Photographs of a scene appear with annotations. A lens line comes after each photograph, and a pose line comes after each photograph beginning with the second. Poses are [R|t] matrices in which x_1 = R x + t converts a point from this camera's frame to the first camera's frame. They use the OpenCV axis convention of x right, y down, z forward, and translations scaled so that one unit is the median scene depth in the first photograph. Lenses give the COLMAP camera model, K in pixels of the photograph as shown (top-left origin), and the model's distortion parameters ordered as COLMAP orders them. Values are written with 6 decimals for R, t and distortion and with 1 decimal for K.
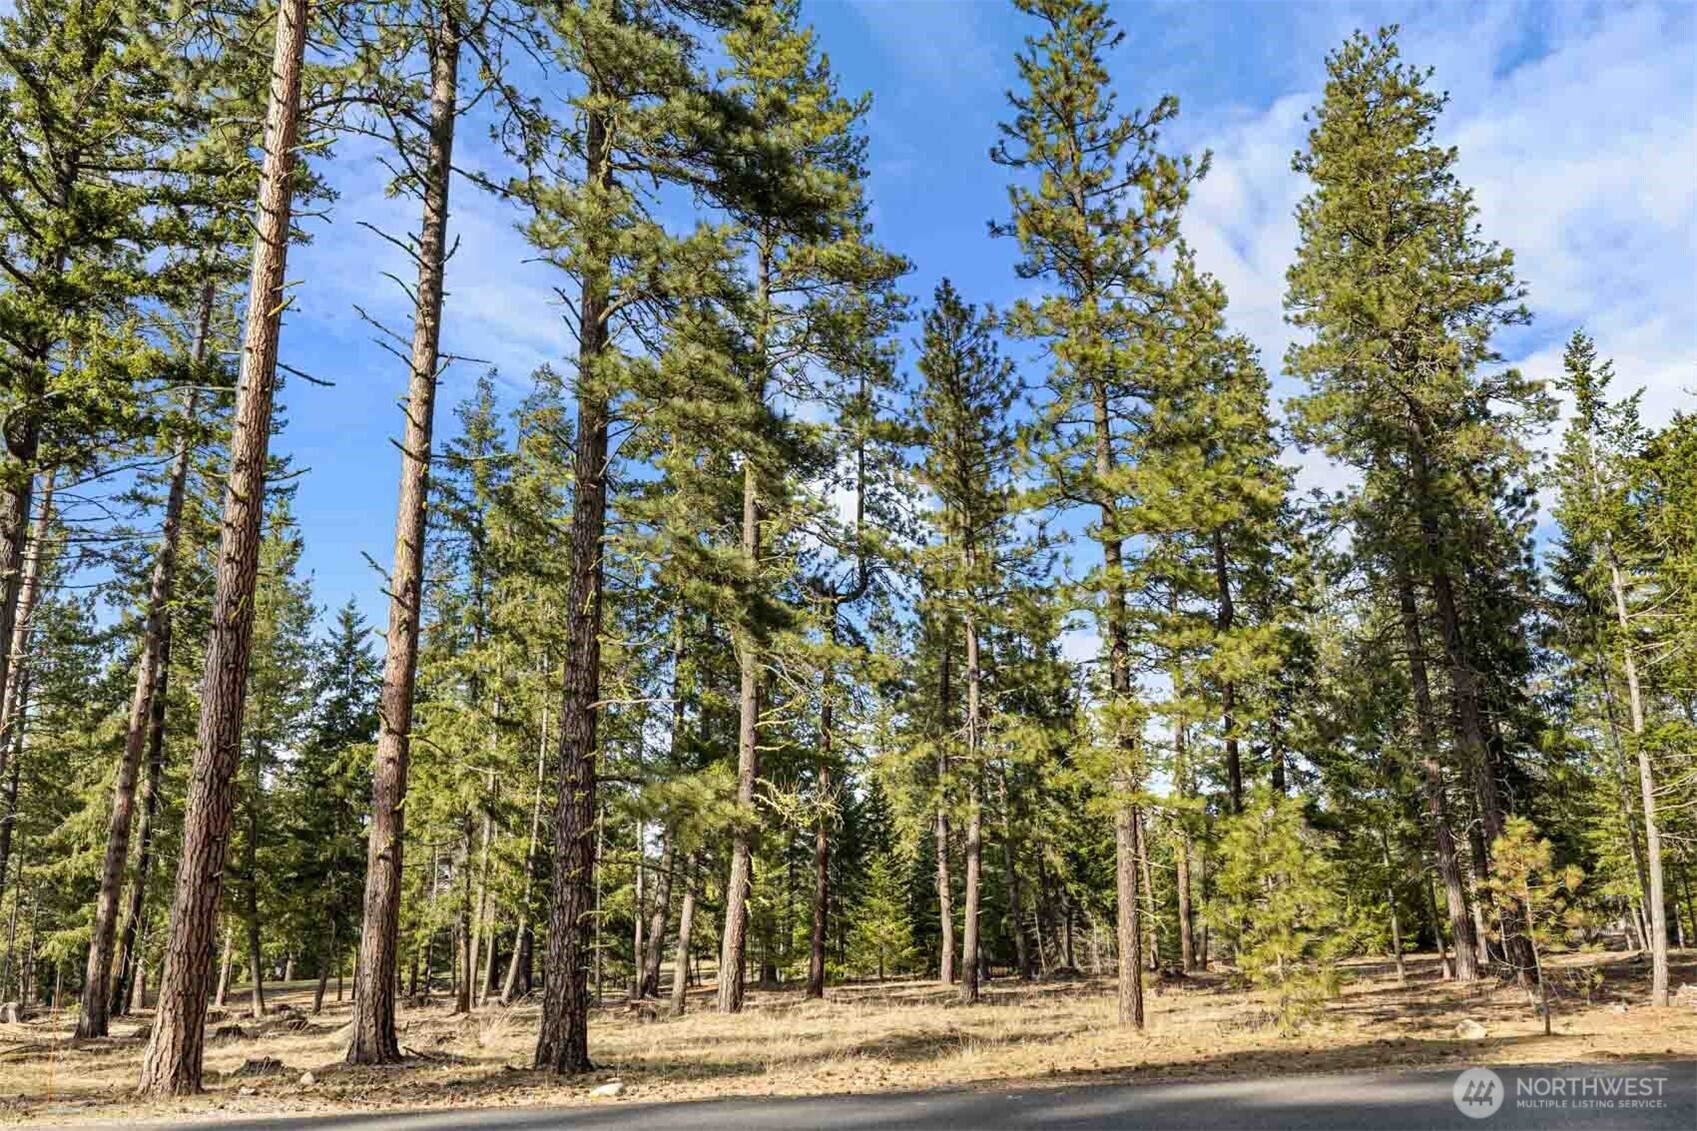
lens RADIAL K [[1374.0, 0, 848.5], [0, 1374.0, 565.5], [0, 0, 1]] dist [0.000835, 0.001844]
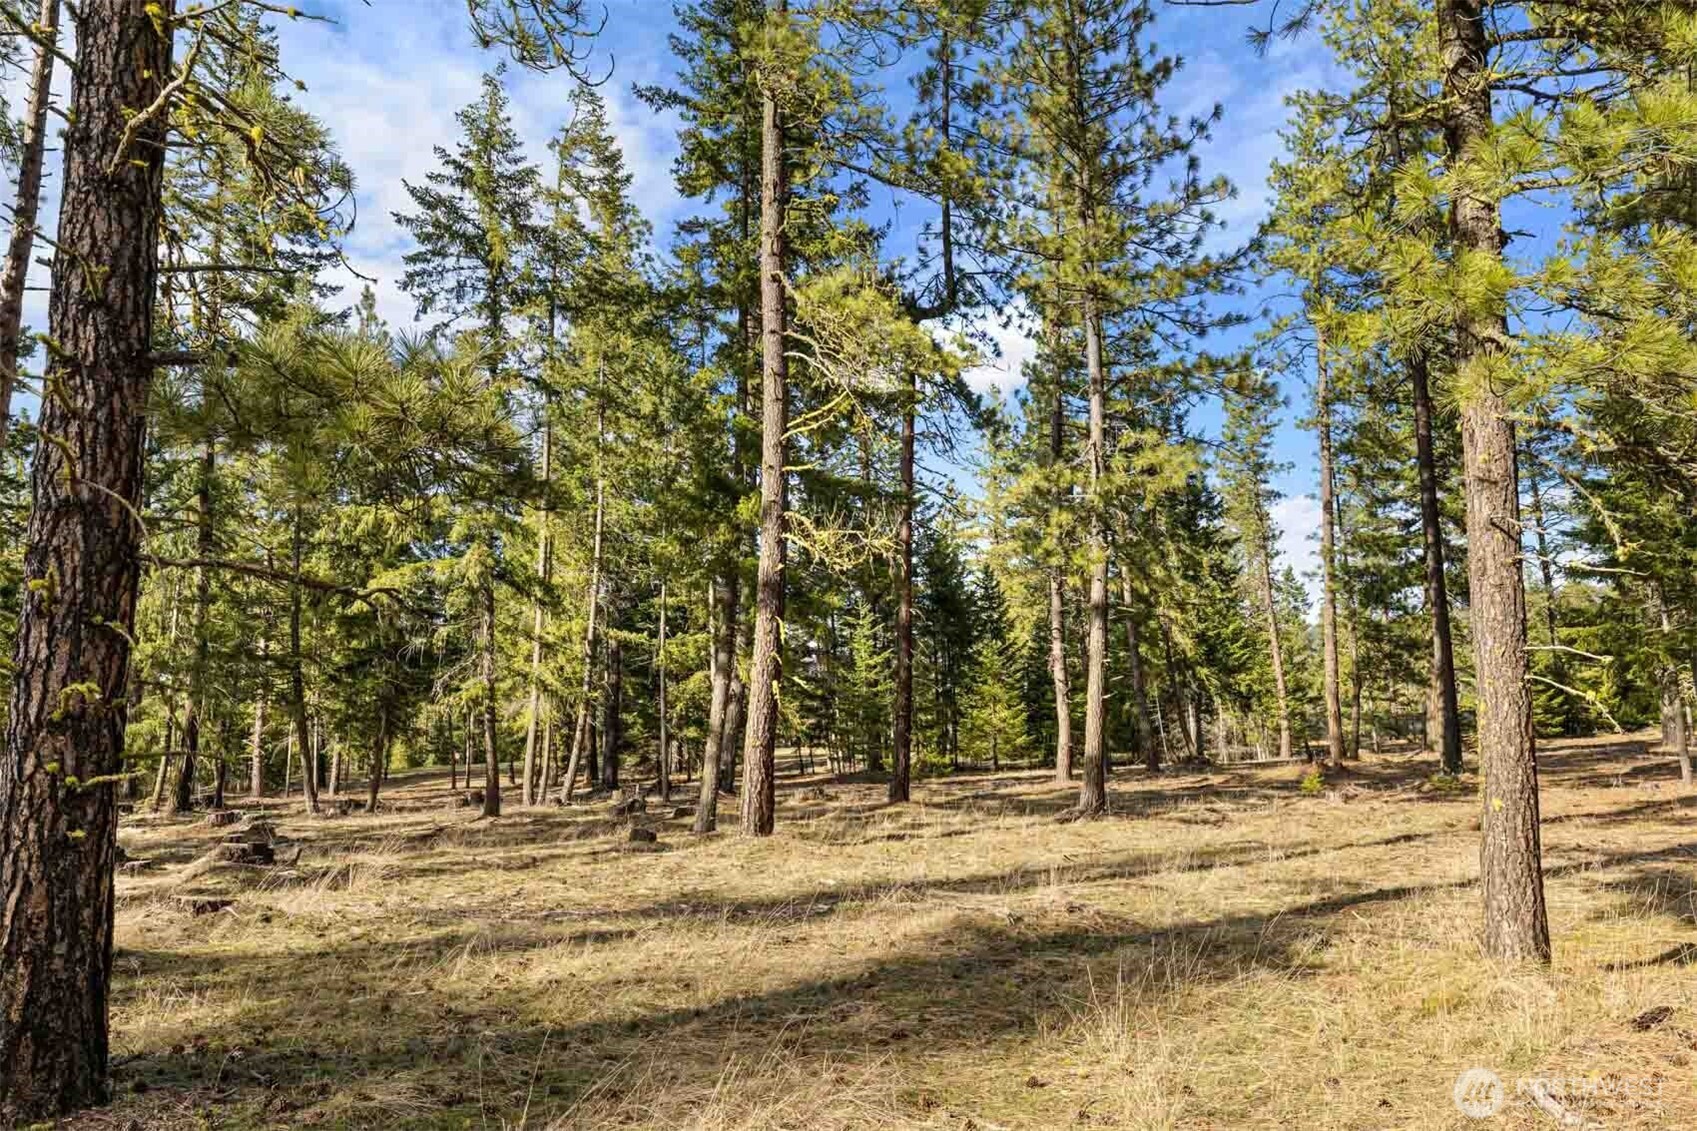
lens RADIAL K [[1137.8, 0, 848.5], [0, 1137.8, 565.5], [0, 0, 1]] dist [0.004724, 0.000707]
pose [[0.993210, -0.021078, -0.114406, 0.018639], [0.035477, 0.991482, 0.125317, 0.065653], [0.110790, -0.128525, 0.985498, 0.253831]]
